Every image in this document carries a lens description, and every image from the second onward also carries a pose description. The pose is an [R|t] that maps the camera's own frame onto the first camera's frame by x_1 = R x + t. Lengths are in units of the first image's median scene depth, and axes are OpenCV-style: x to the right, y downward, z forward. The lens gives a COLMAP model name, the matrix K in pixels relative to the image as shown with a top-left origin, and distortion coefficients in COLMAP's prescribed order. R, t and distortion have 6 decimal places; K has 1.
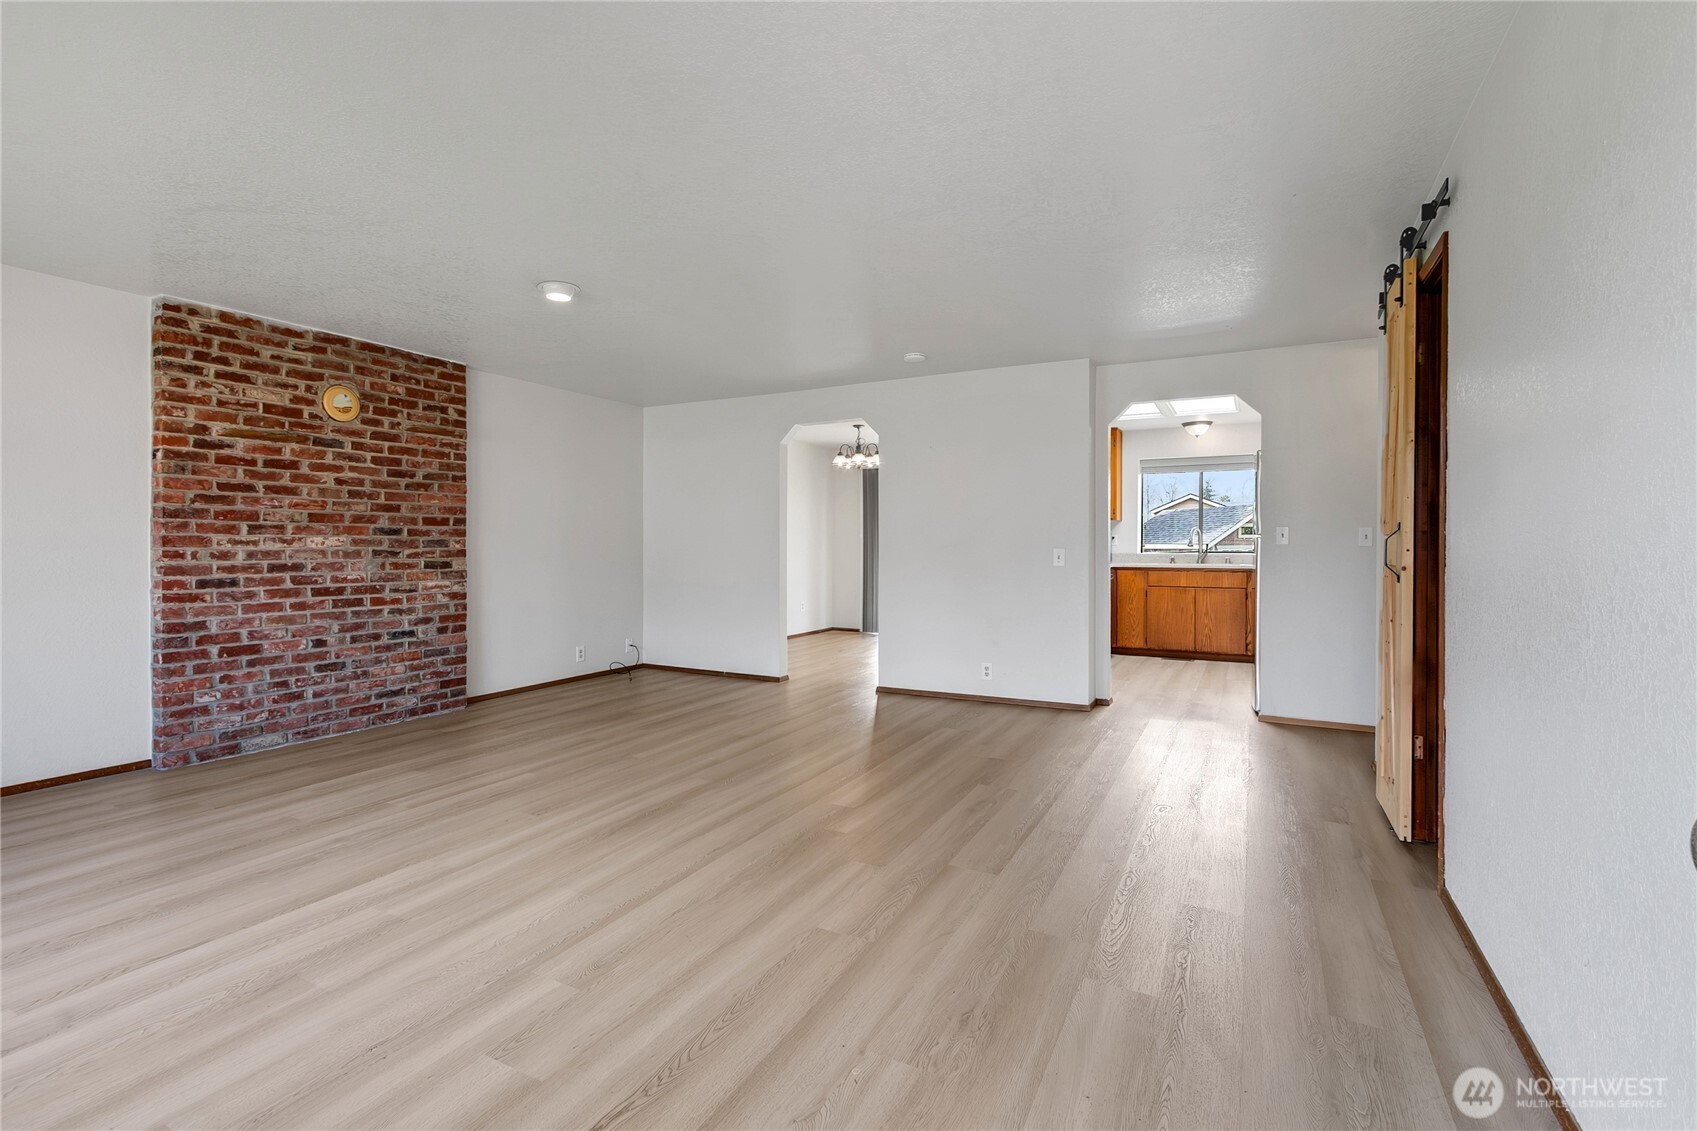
lens RADIAL K [[782.3, 0, 826.2], [0, 782.3, 542.9], [0, 0, 1]] dist [-0.000230, -0.000062]
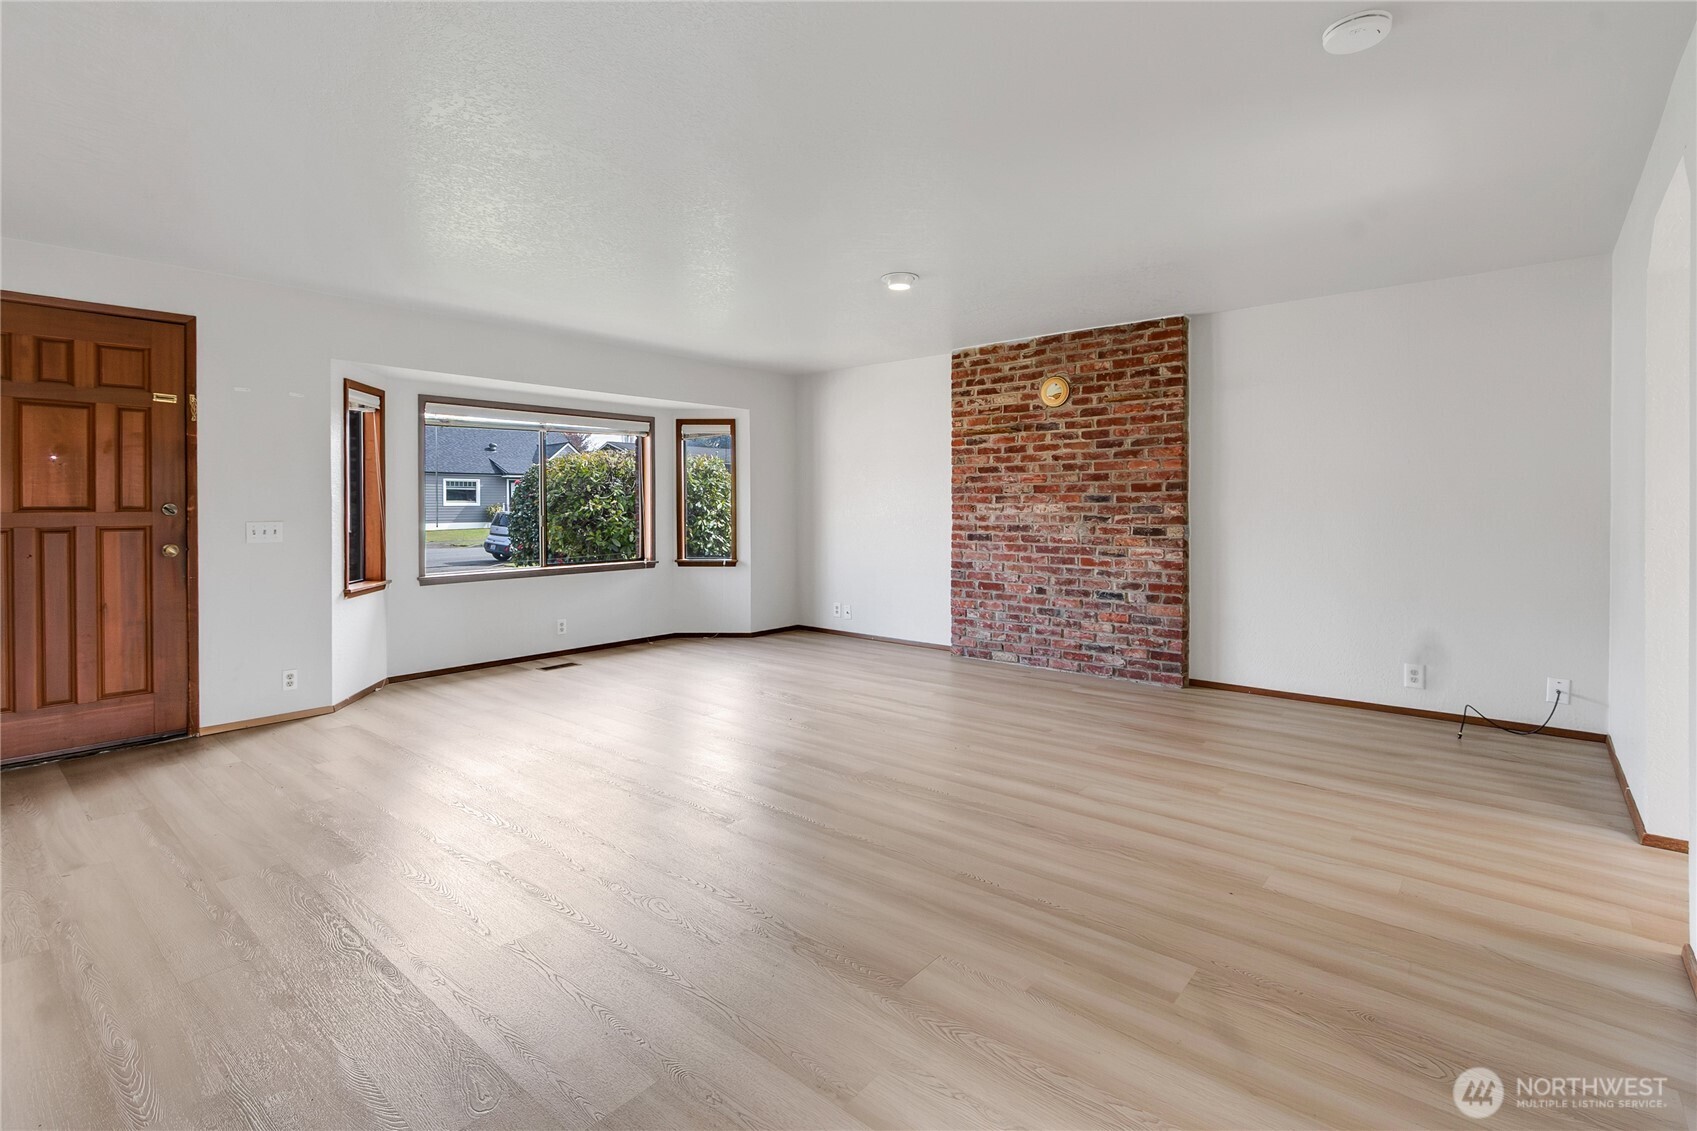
lens RADIAL K [[789.0, 0, 823.9], [0, 789.0, 509.5], [0, 0, 1]] dist [0.002774, 0.000320]
pose [[-0.213911, 0.005744, -0.976836, 0.630301], [0.005533, 0.999974, 0.004668, -0.007250], [0.976838, -0.004406, -0.213937, 0.921209]]
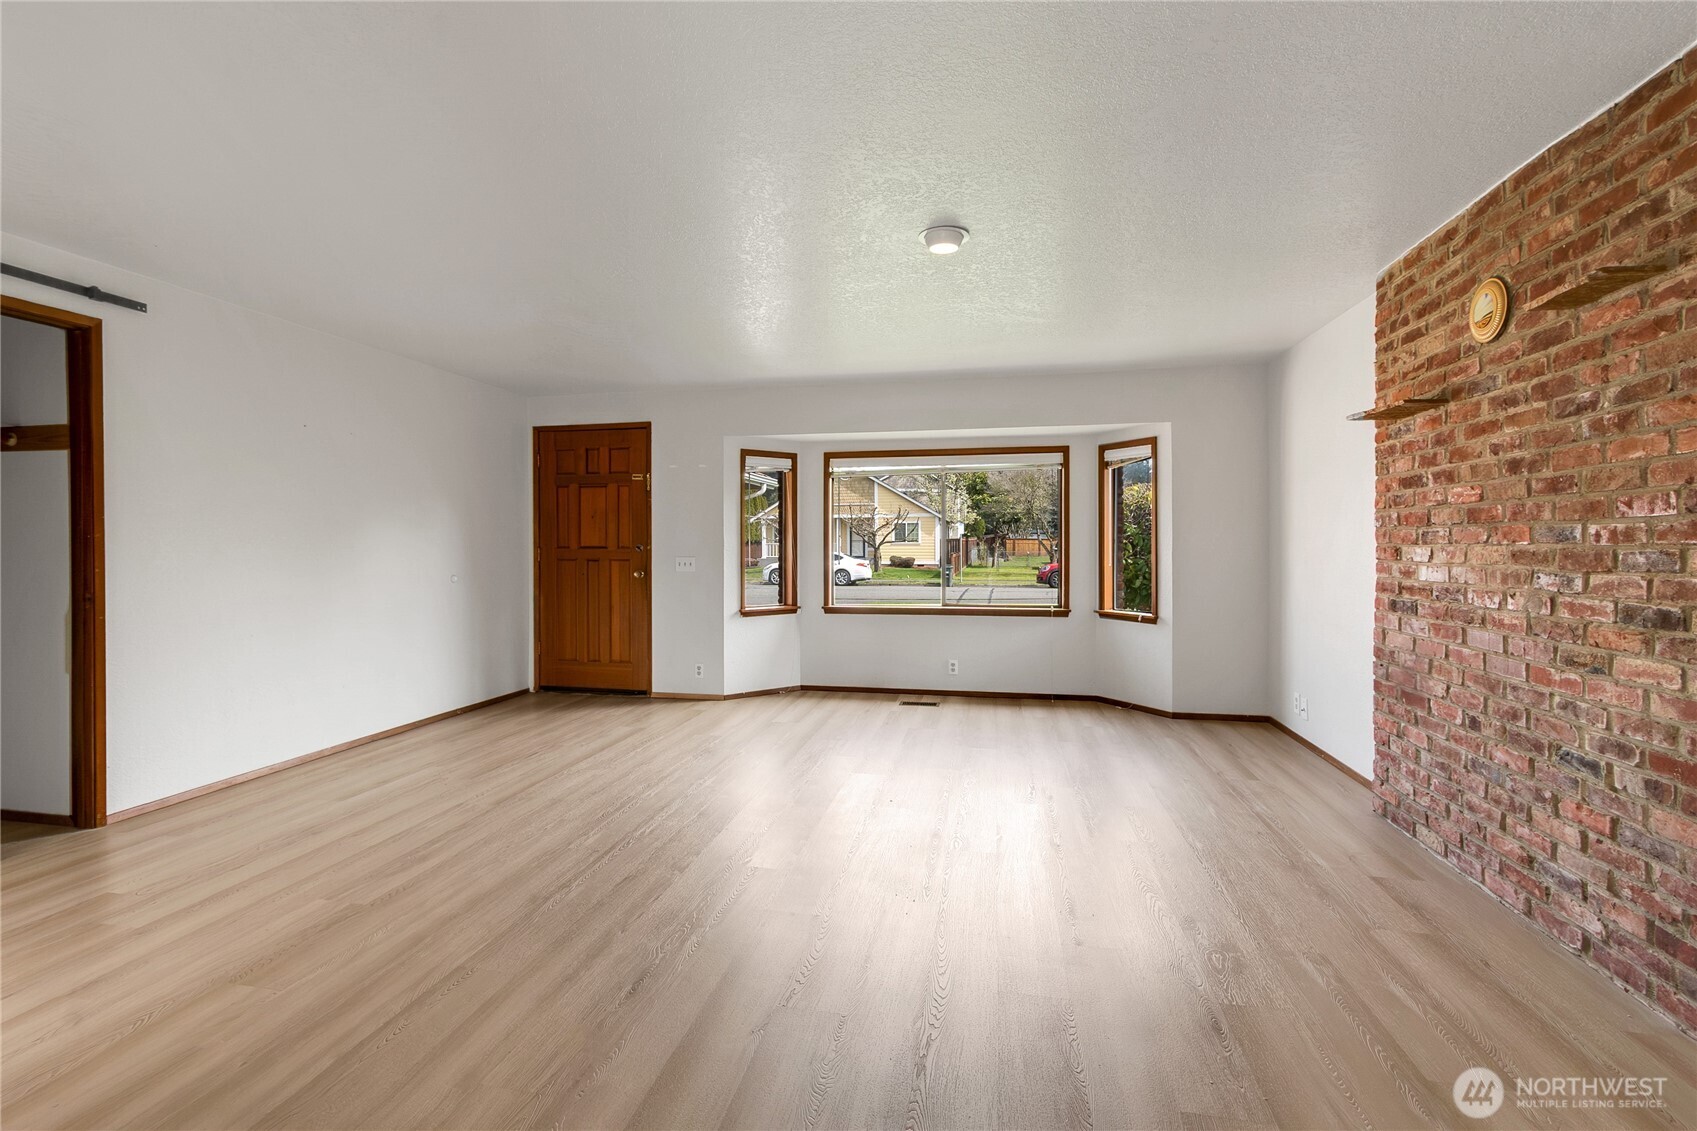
lens RADIAL K [[782.3, 0, 826.2], [0, 782.3, 542.9], [0, 0, 1]] dist [-0.000230, -0.000062]
pose [[-0.958643, -0.001097, -0.284610, 0.000468], [0.000799, 0.999978, -0.006545, -0.007054], [0.284611, -0.006502, -0.958621, 1.417347]]
